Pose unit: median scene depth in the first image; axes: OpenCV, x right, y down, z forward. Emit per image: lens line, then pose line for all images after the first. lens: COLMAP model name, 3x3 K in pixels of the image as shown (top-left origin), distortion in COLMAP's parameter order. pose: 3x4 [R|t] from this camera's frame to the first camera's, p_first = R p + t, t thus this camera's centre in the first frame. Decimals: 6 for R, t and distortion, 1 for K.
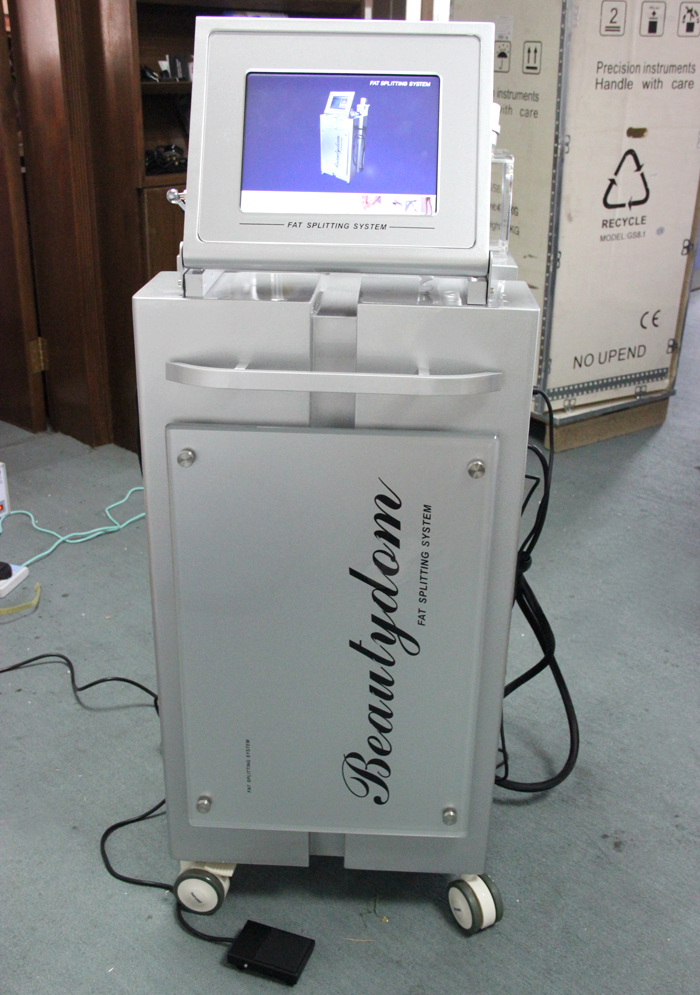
lens RADIAL K [[1071.4, 0, 355.4], [0, 1071.4, 491.0], [0, 0, 1]] dist [-0.013610, 0.000000]
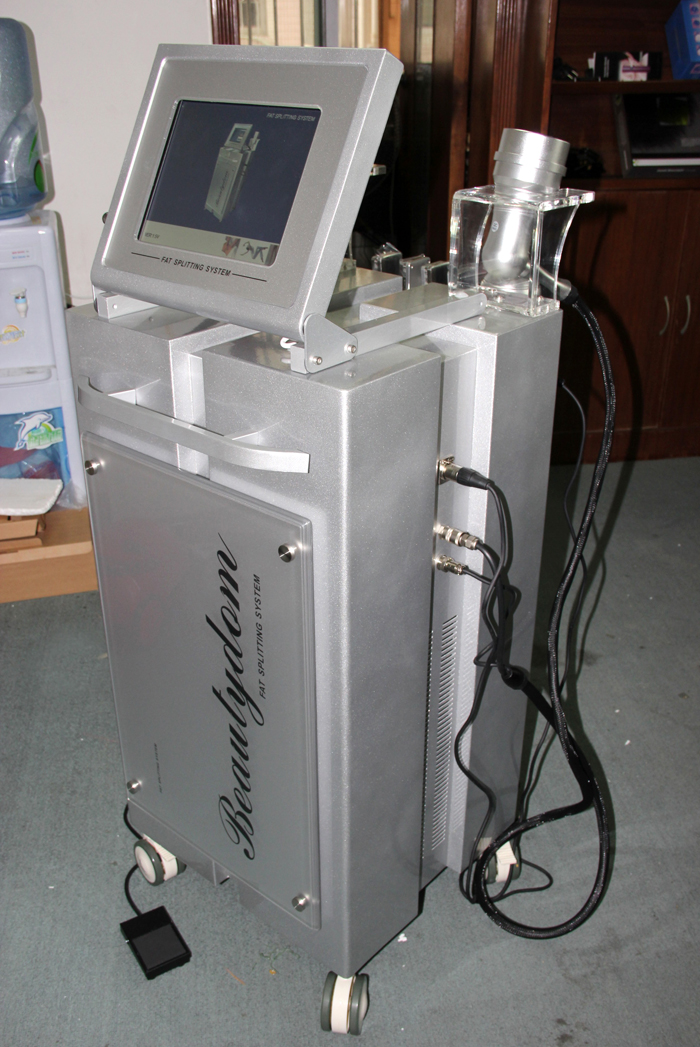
lens RADIAL K [[1051.5, 0, 353.9], [0, 1051.5, 523.1], [0, 0, 1]] dist [-0.031149, 0.000000]
pose [[0.777312, 0.257843, -0.573849, 0.678240], [-0.226208, 0.965699, 0.127498, -0.174710], [0.587040, 0.030704, 0.808975, 0.327497]]
